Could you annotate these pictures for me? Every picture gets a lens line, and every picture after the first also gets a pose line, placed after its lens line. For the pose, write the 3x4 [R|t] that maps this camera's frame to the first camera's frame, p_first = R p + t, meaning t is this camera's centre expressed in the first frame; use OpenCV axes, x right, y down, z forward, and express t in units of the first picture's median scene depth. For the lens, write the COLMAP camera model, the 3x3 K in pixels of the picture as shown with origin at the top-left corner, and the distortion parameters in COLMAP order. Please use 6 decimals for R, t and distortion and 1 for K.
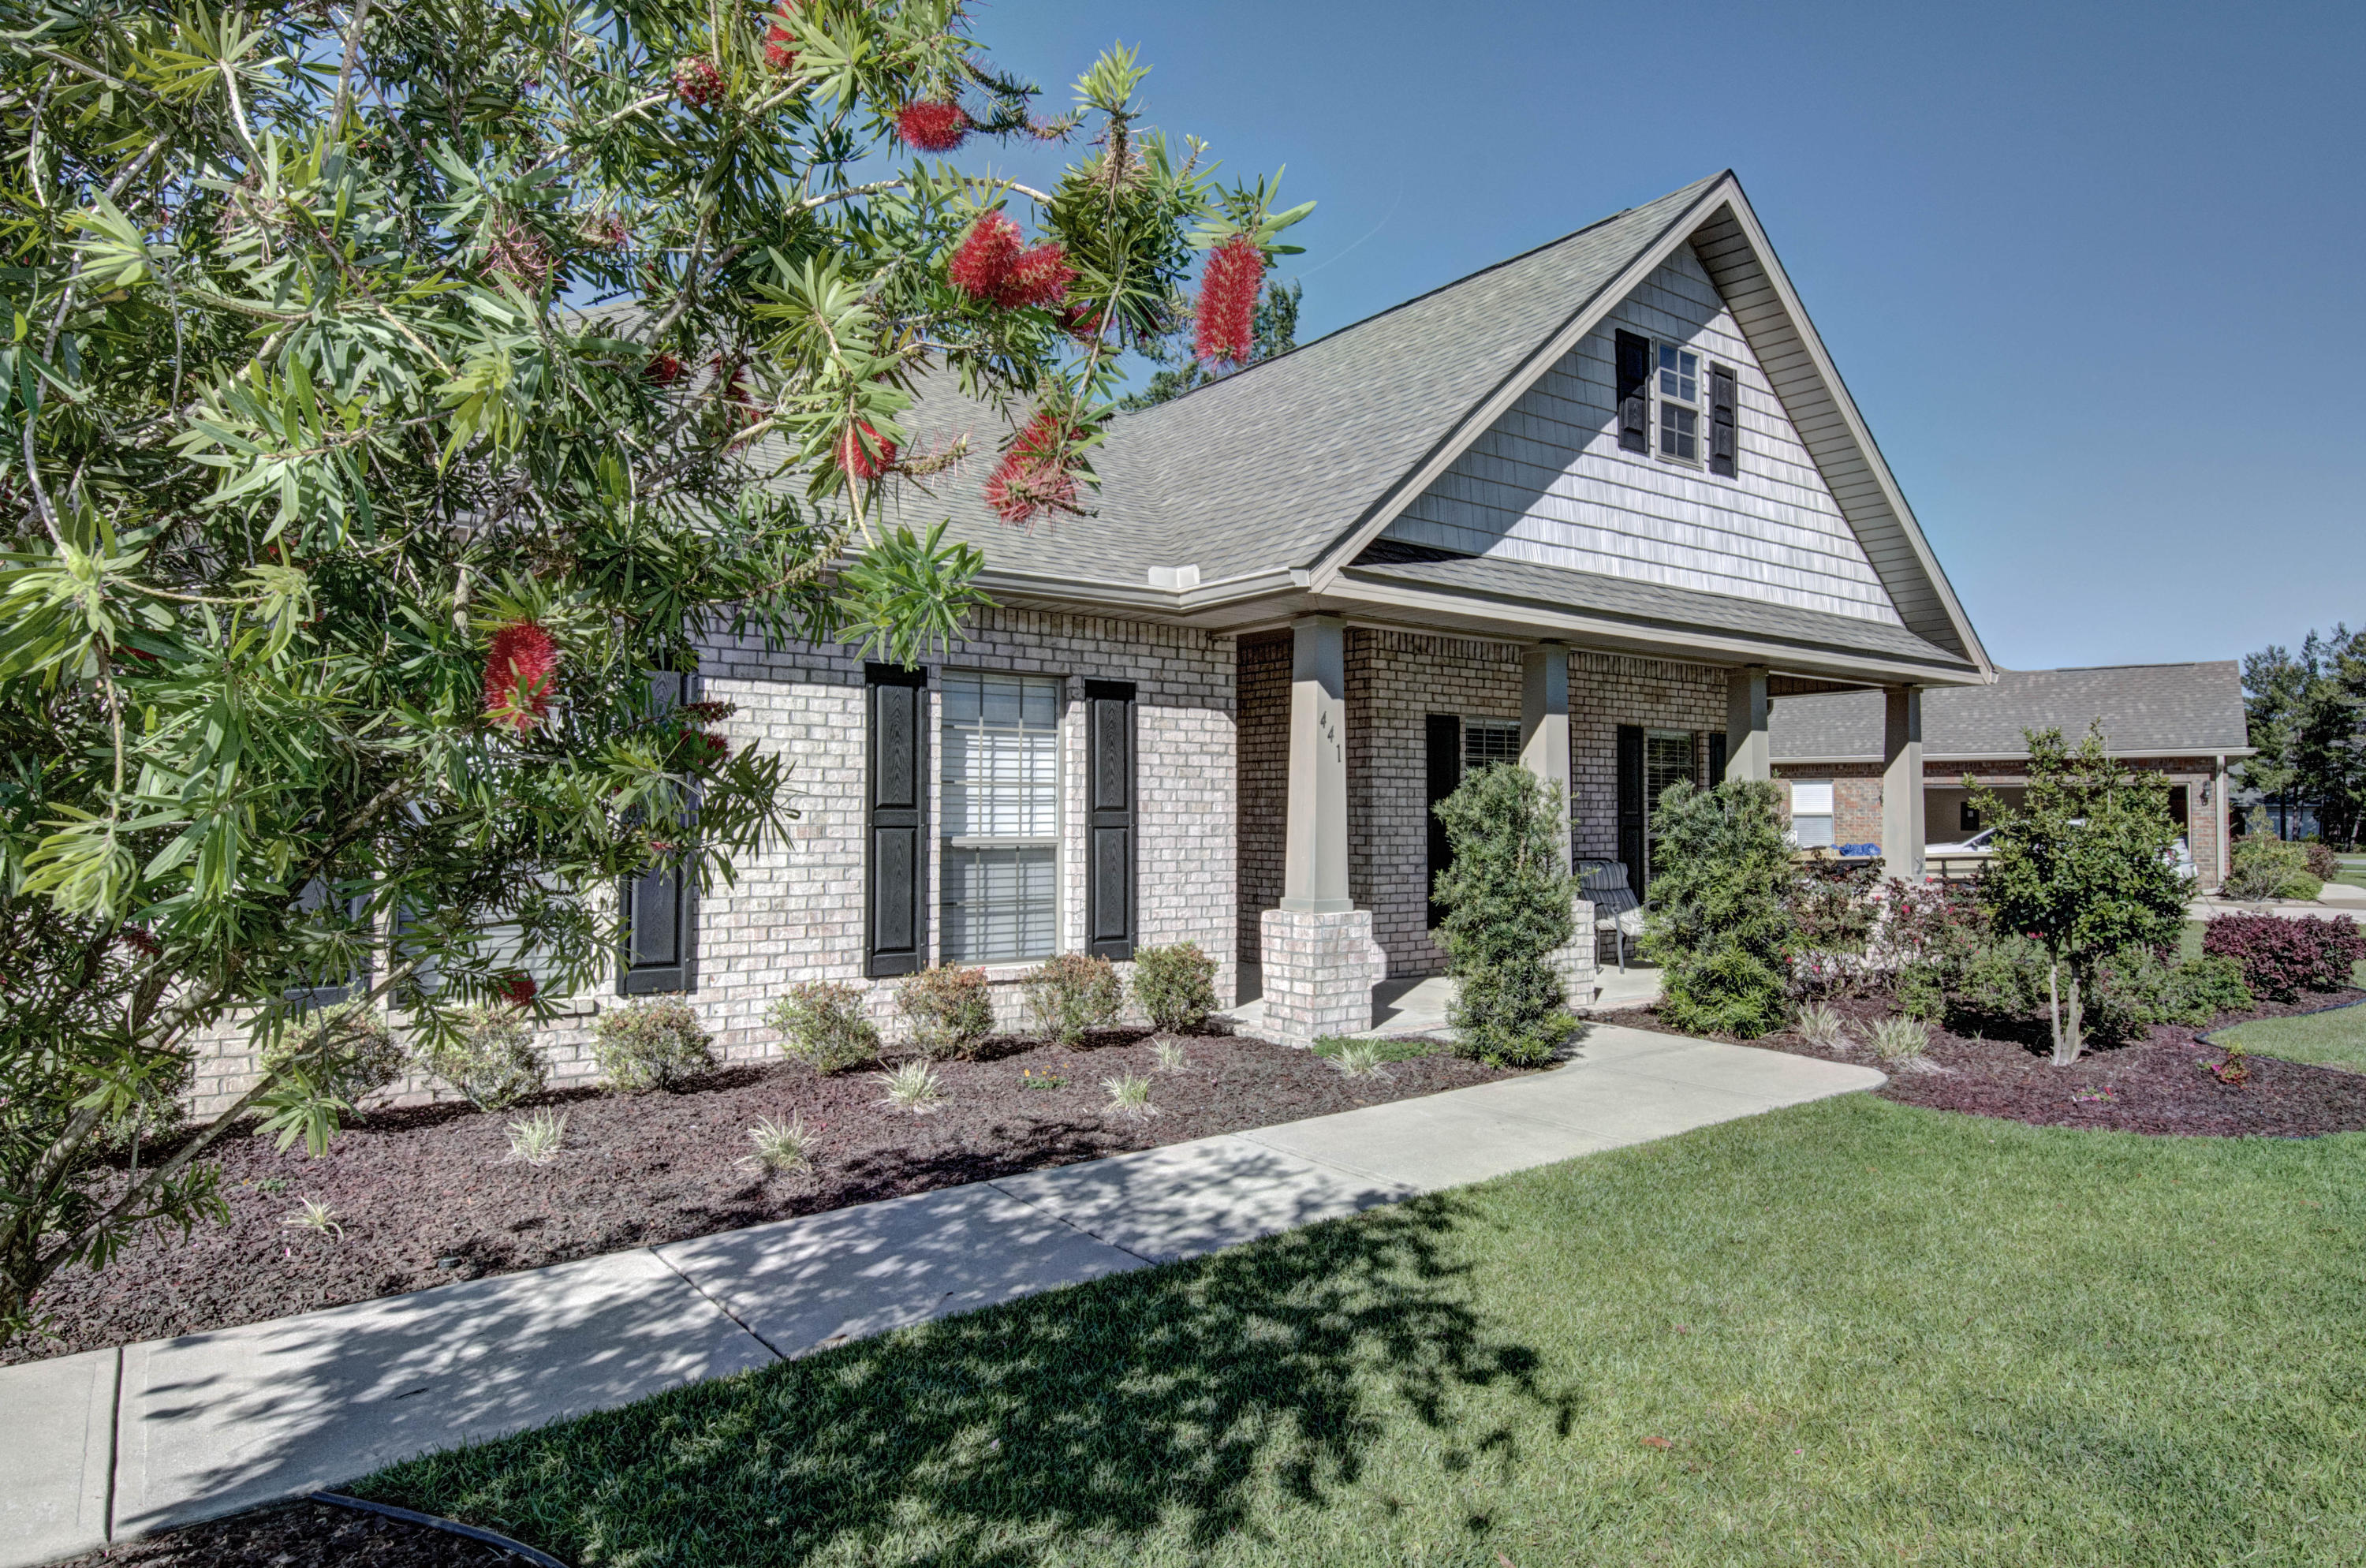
lens RADIAL K [[1398.0, 0, 1196.2], [0, 1398.0, 791.2], [0, 0, 1]] dist [0.000904, 0.000875]
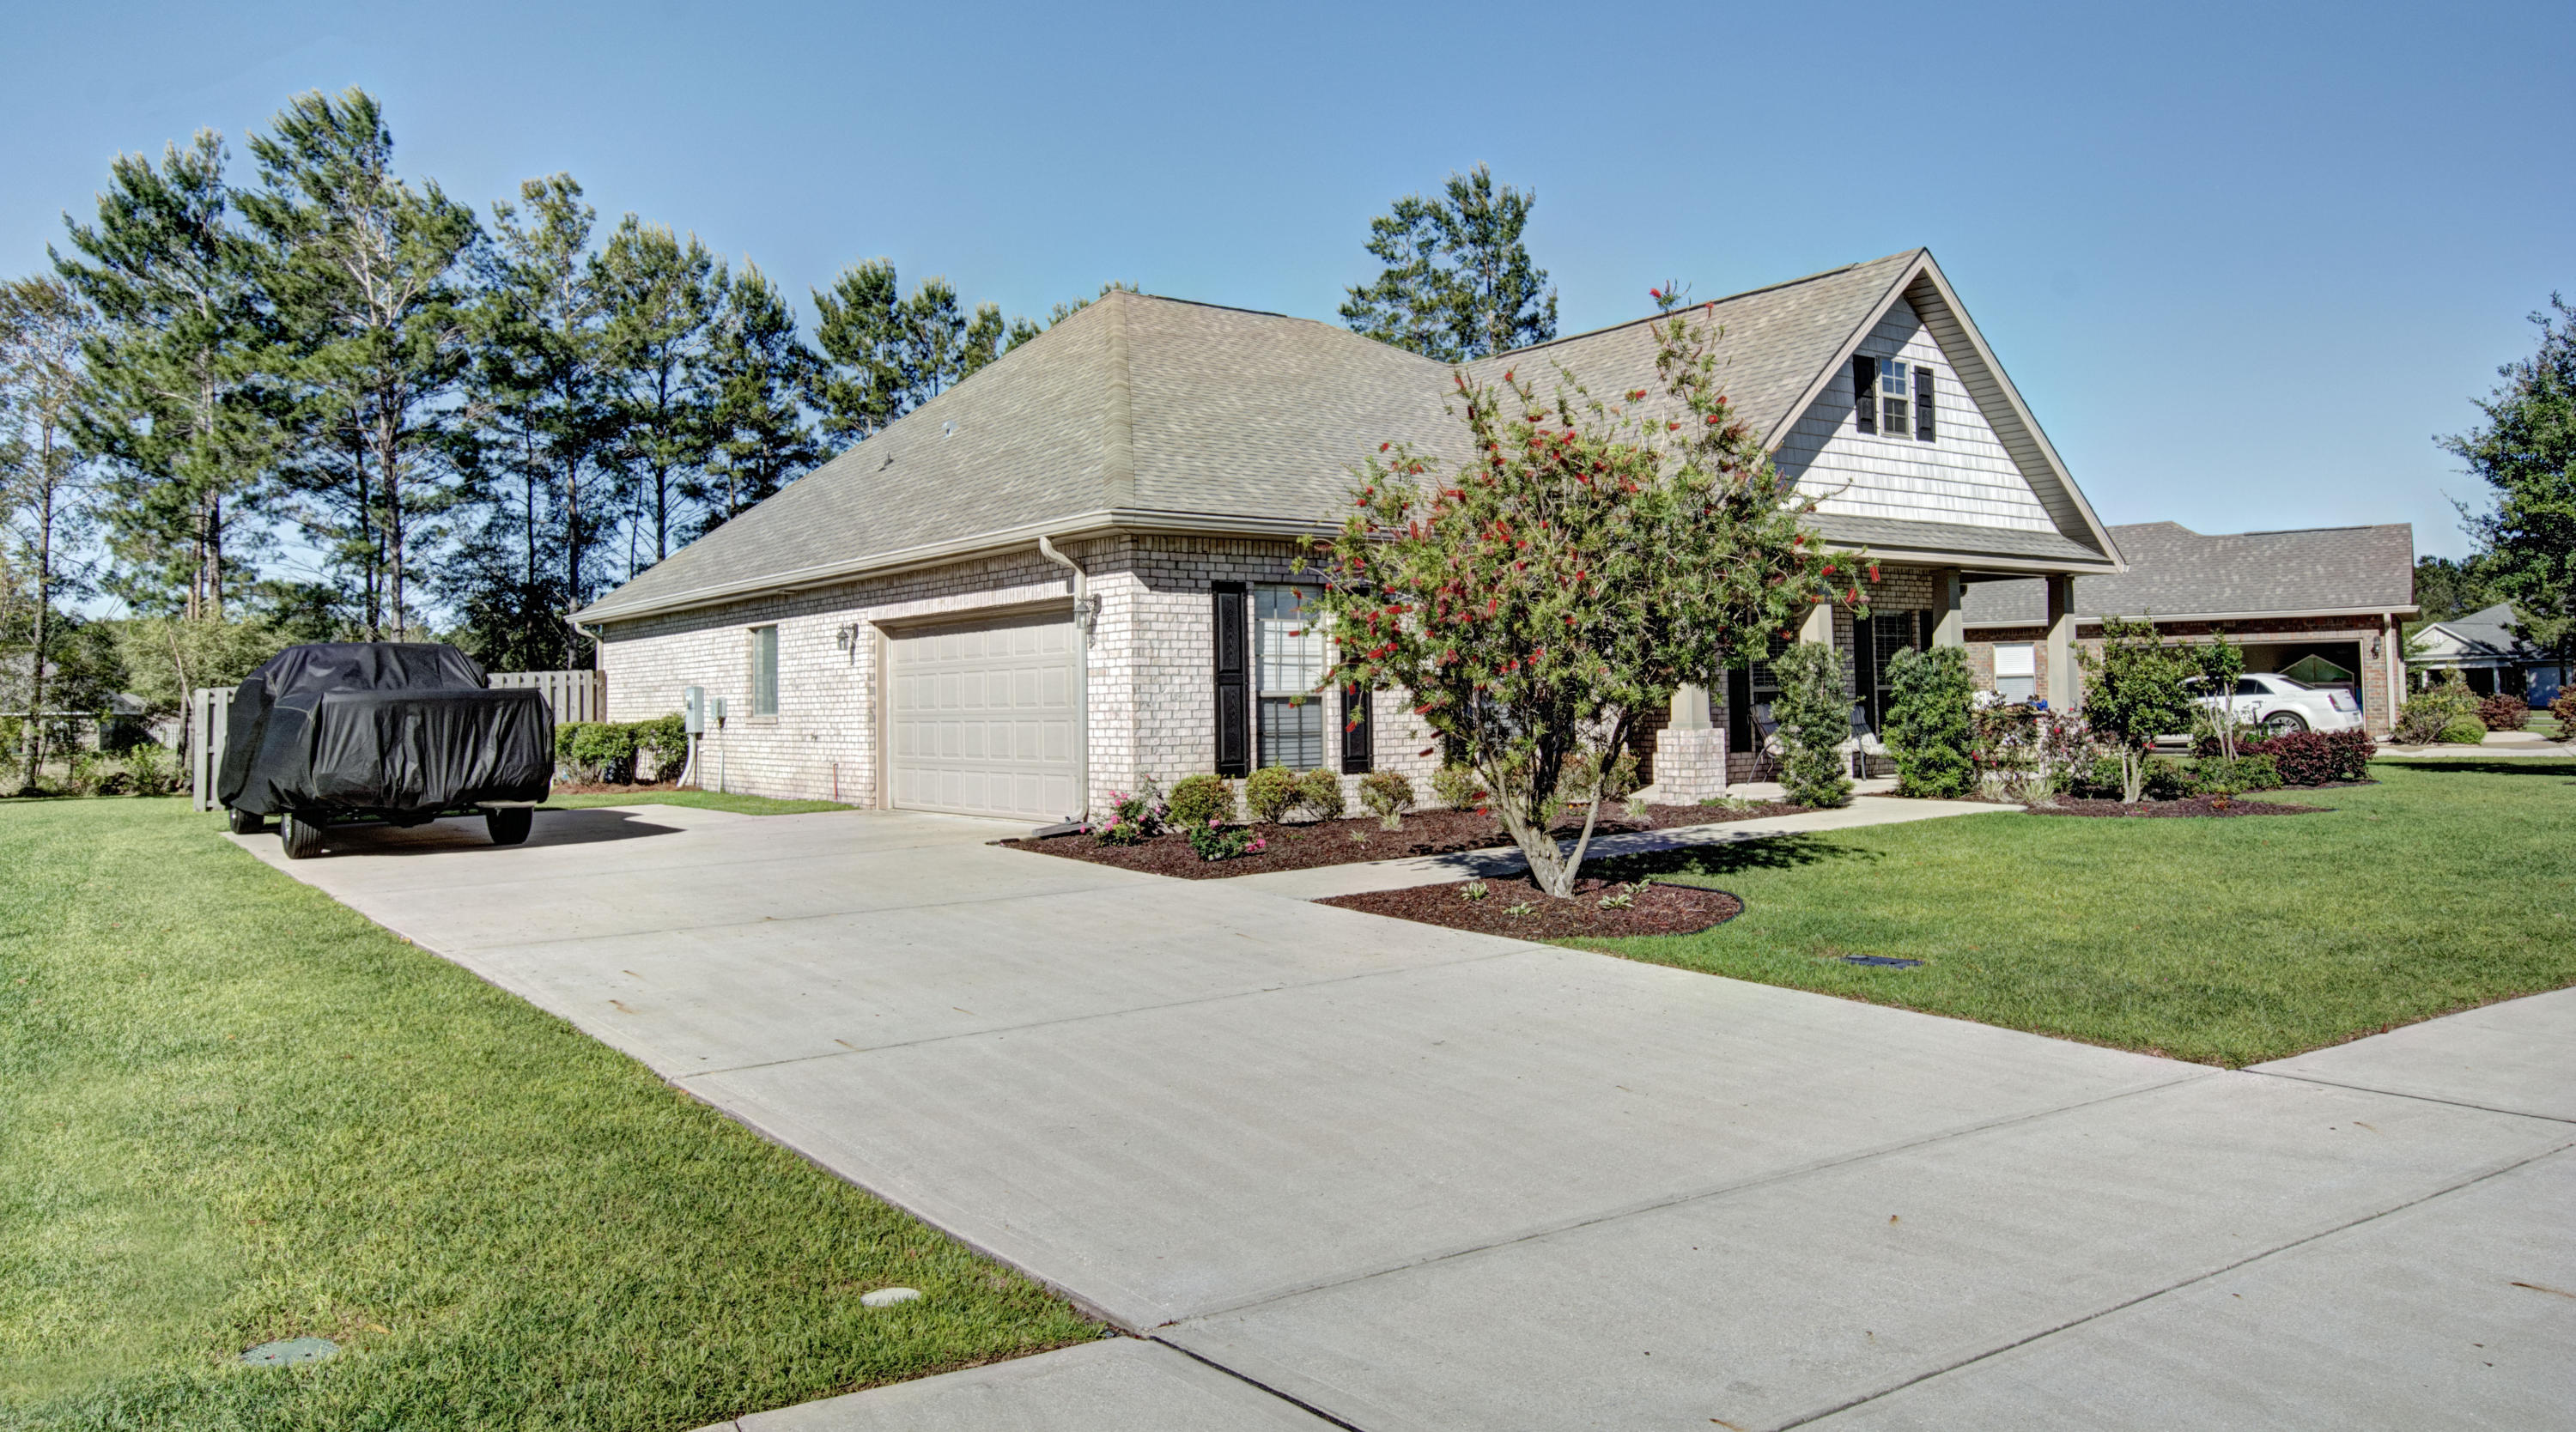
lens RADIAL K [[1758.2, 0, 1208.8], [0, 1758.2, 641.4], [0, 0, 1]] dist [-0.010391, -0.002042]
pose [[0.999366, -0.020971, -0.028768, -0.358222], [0.020464, 0.999632, -0.017813, 0.004866], [0.029131, 0.017213, 0.999427, -0.942517]]
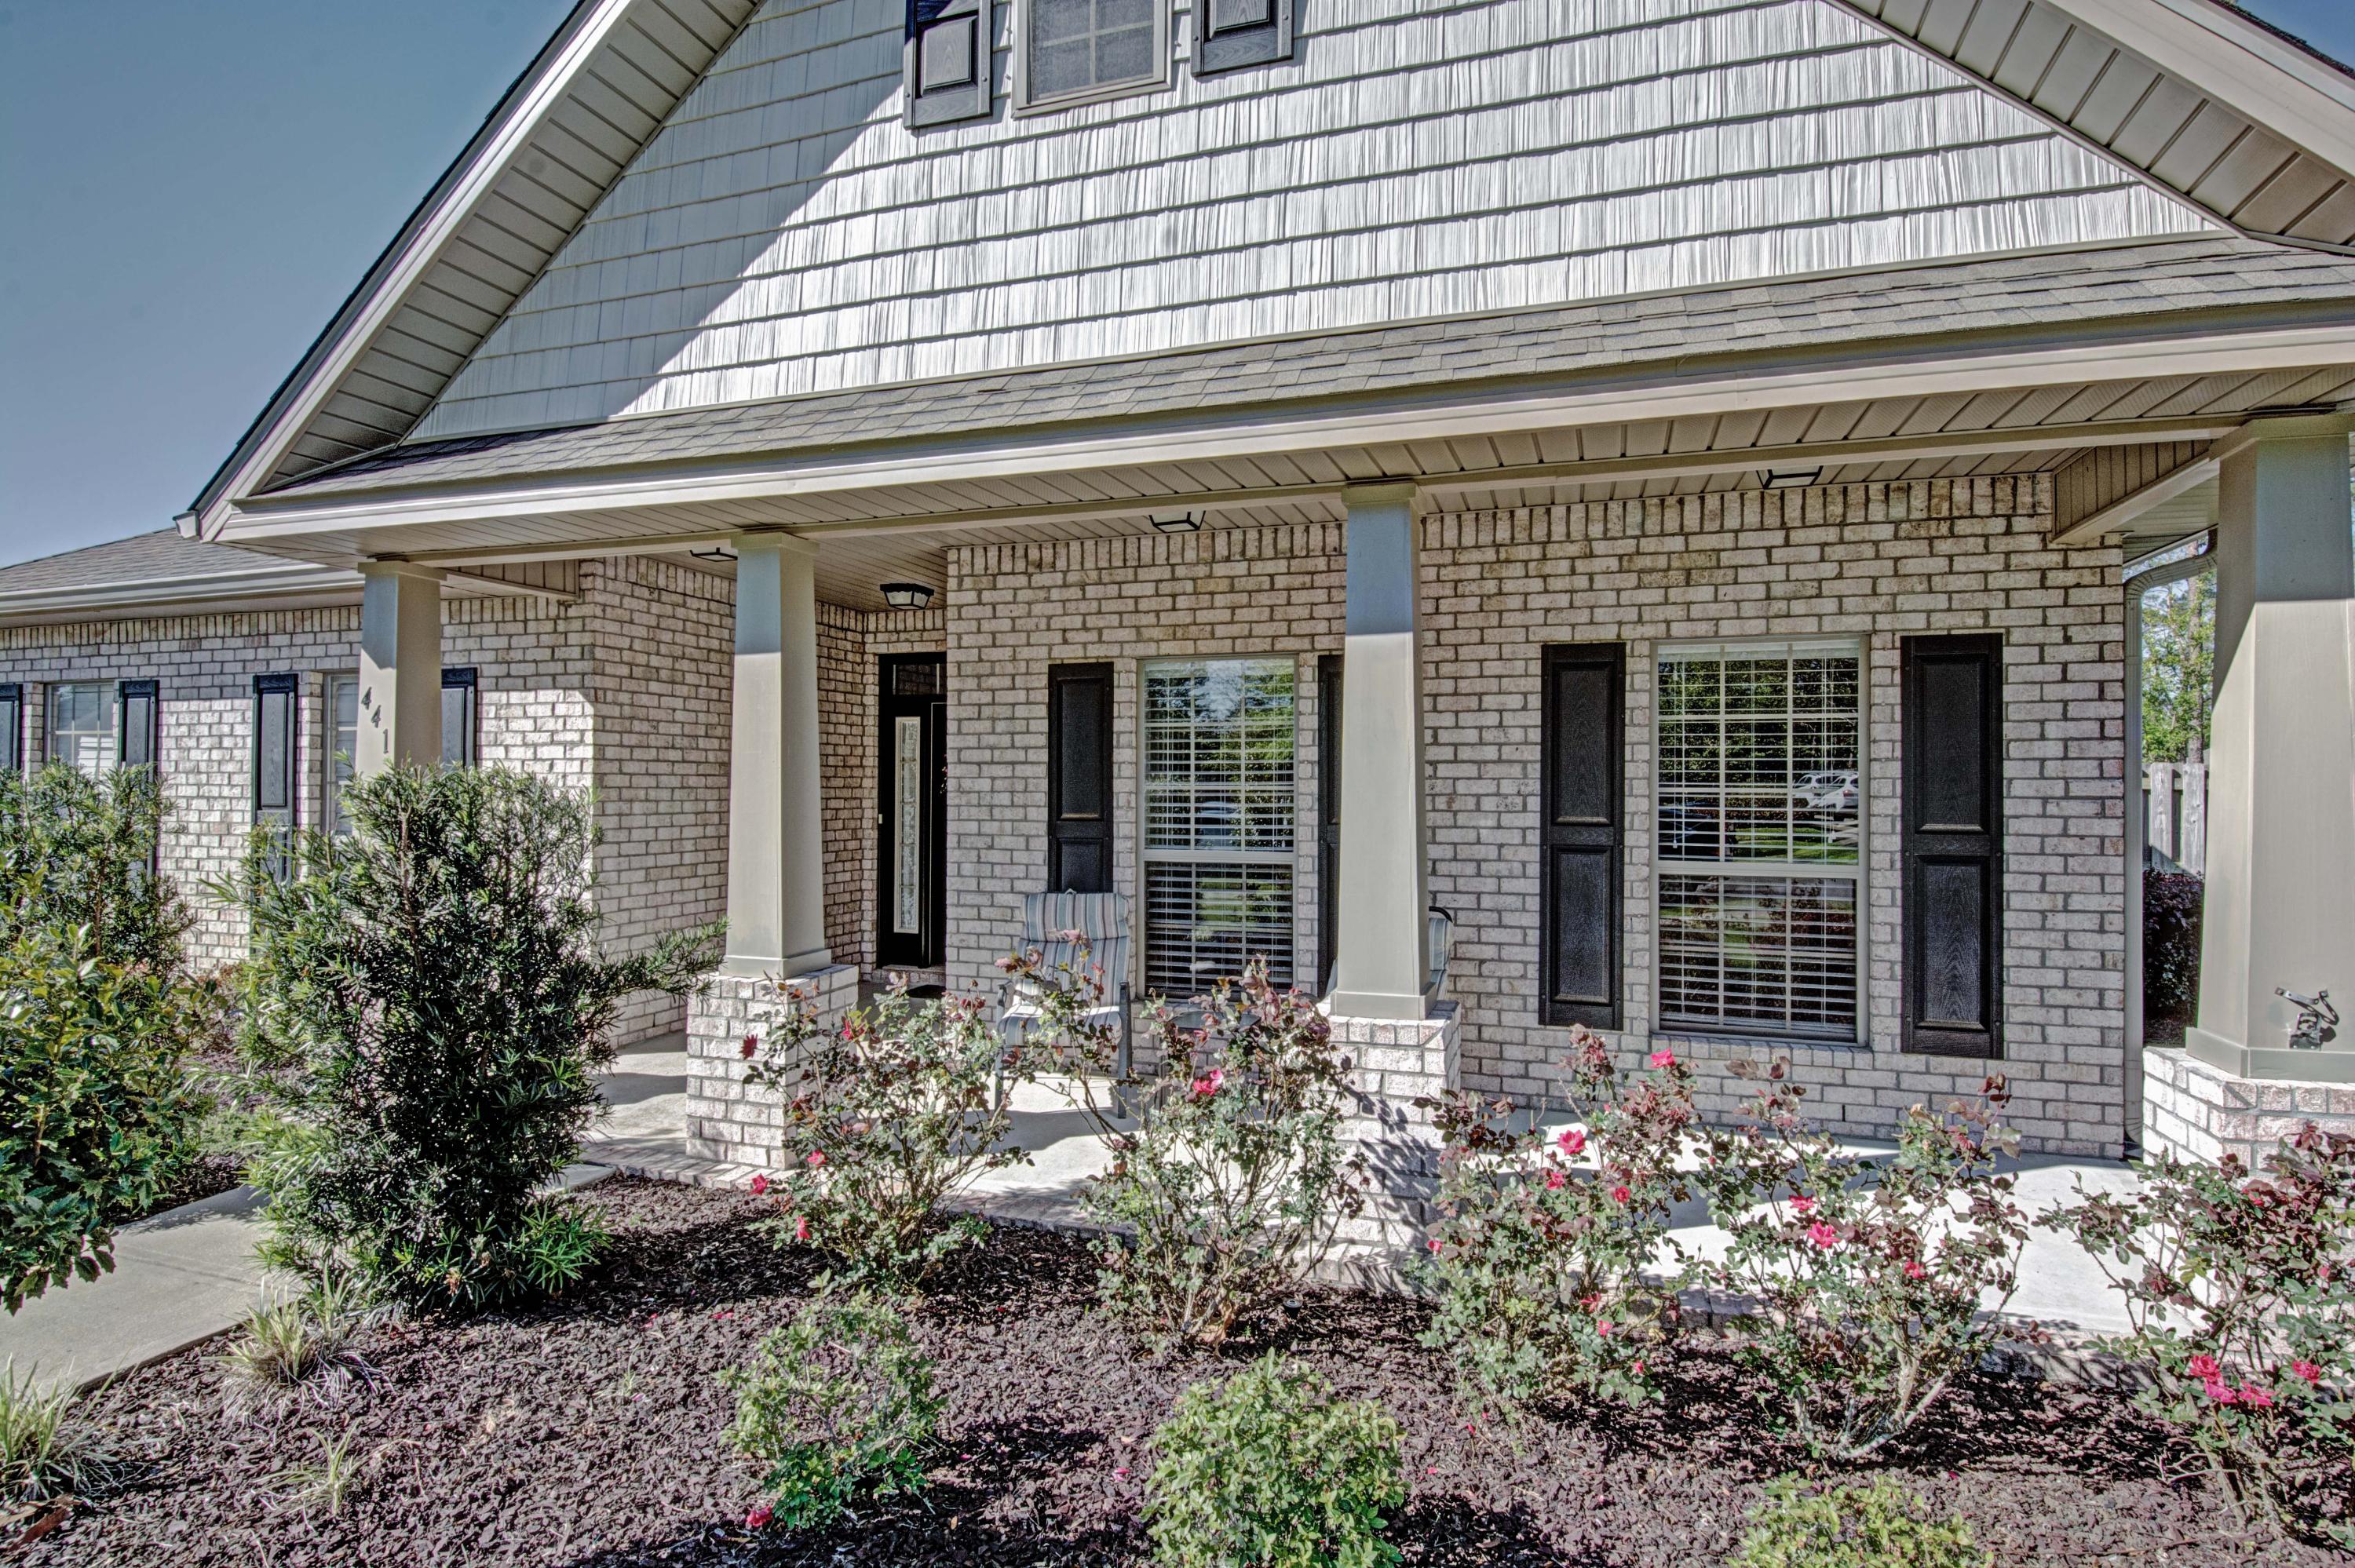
lens RADIAL K [[1173.9, 0, 1188.0], [0, 1173.9, 788.2], [0, 0, 1]] dist [-0.004403, -0.001769]
pose [[0.574616, 0.000938, -0.818422, 0.719555], [0.014057, 0.999841, 0.011015, -0.002476], [0.818302, -0.017833, 0.574511, 0.822633]]
